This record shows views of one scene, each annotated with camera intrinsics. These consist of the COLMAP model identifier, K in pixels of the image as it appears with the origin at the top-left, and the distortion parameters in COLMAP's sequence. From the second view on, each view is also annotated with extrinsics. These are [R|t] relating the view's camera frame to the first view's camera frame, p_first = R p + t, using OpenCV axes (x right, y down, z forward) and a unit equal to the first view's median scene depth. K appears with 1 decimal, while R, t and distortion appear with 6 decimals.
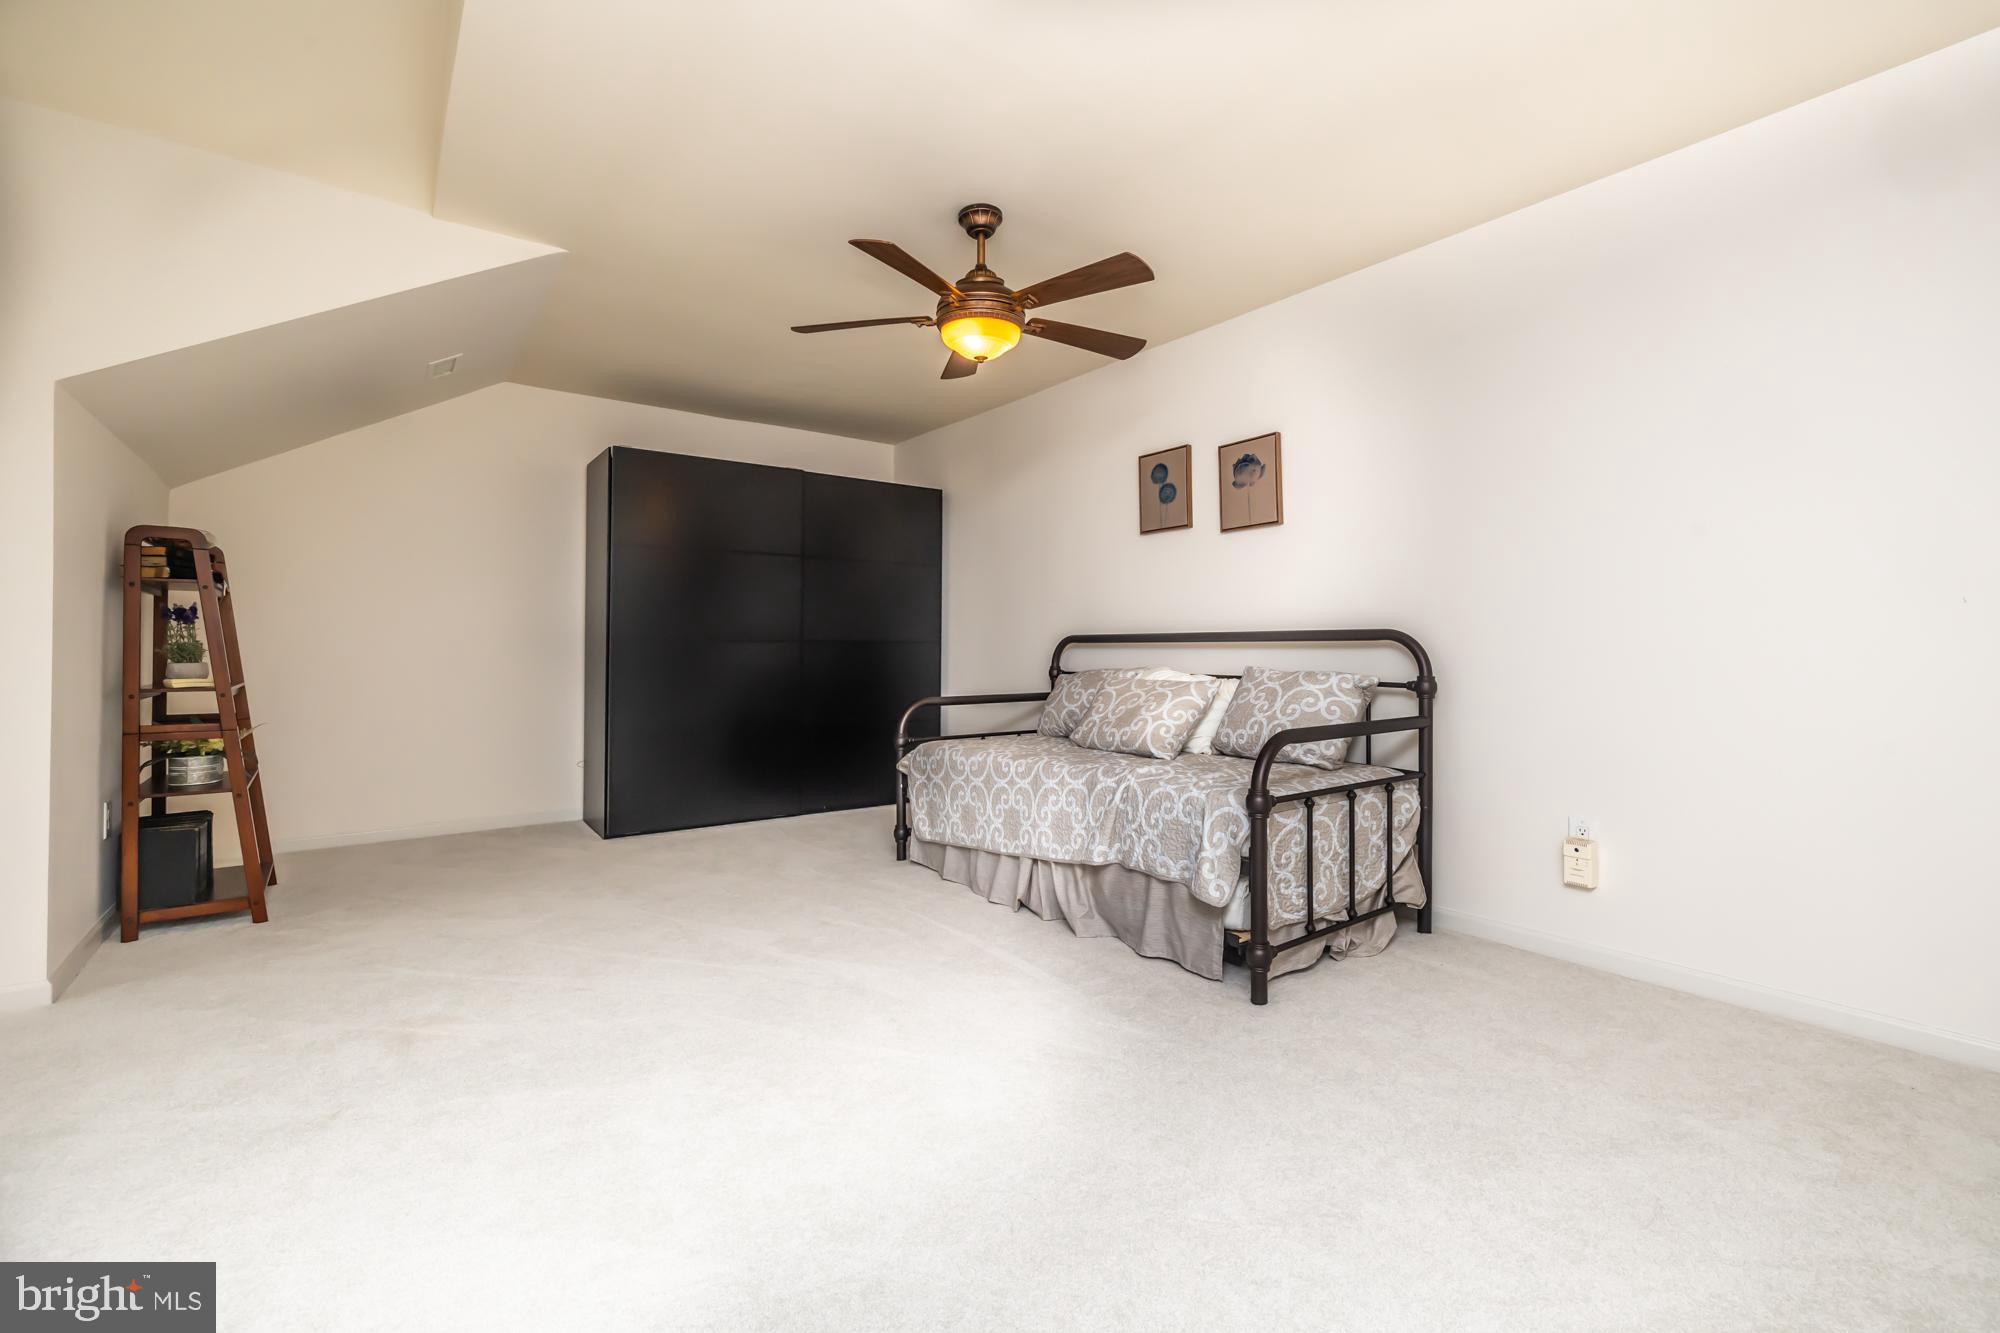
lens RADIAL K [[858.8, 0, 994.9], [0, 858.8, 660.1], [0, 0, 1]] dist [-0.001188, -0.000205]
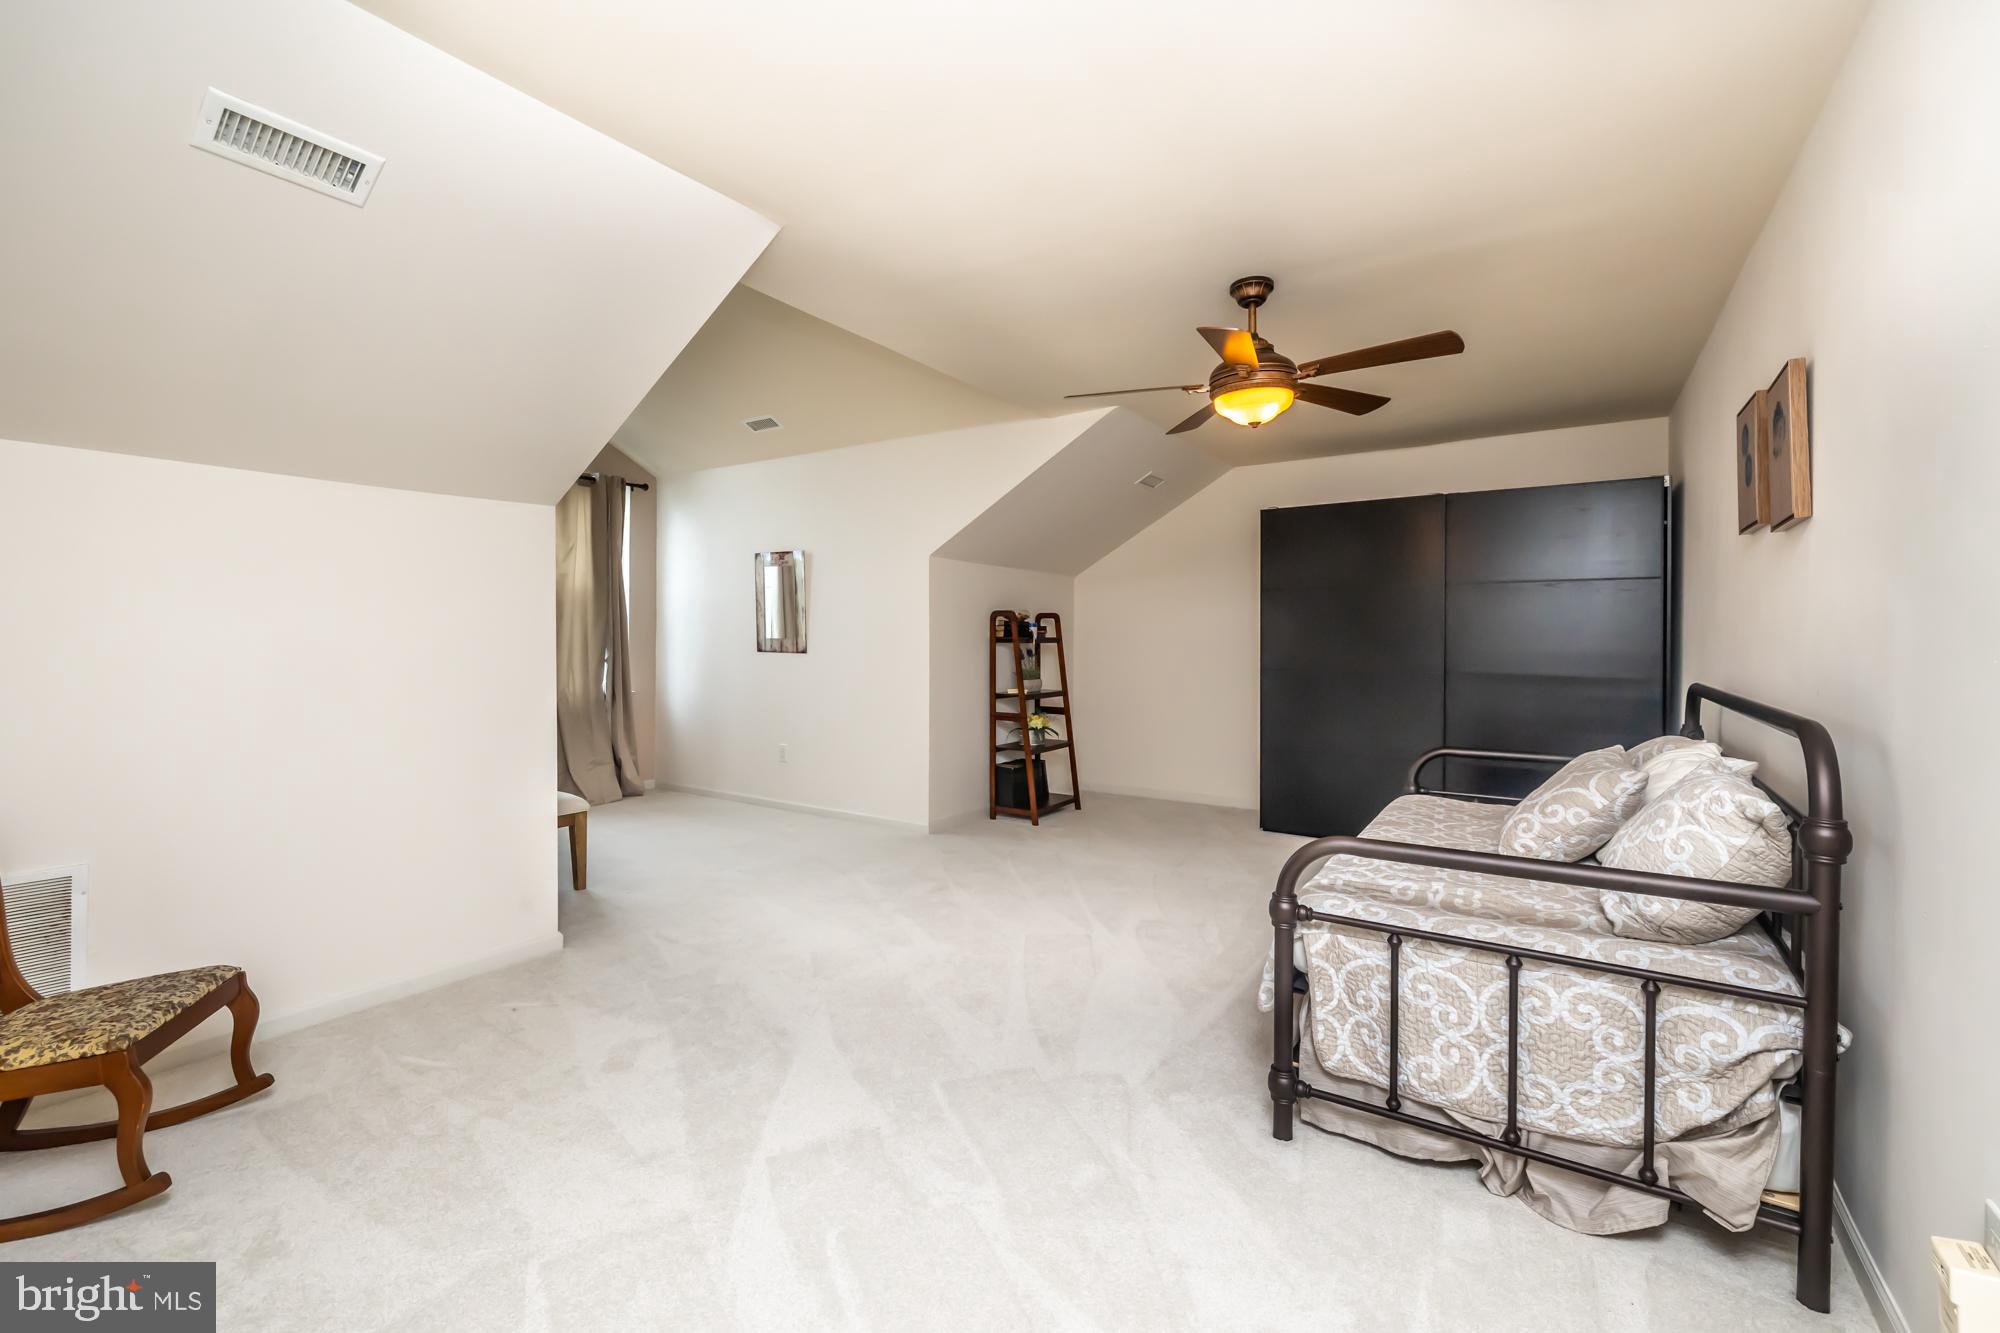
lens RADIAL K [[847.4, 0, 996.8], [0, 847.4, 632.2], [0, 0, 1]] dist [0.000227, 0.000266]
pose [[0.313708, -0.006648, -0.949496, 0.881149], [-0.000869, 0.999973, -0.007289, -0.095320], [0.949519, 0.003112, 0.313693, 0.377672]]
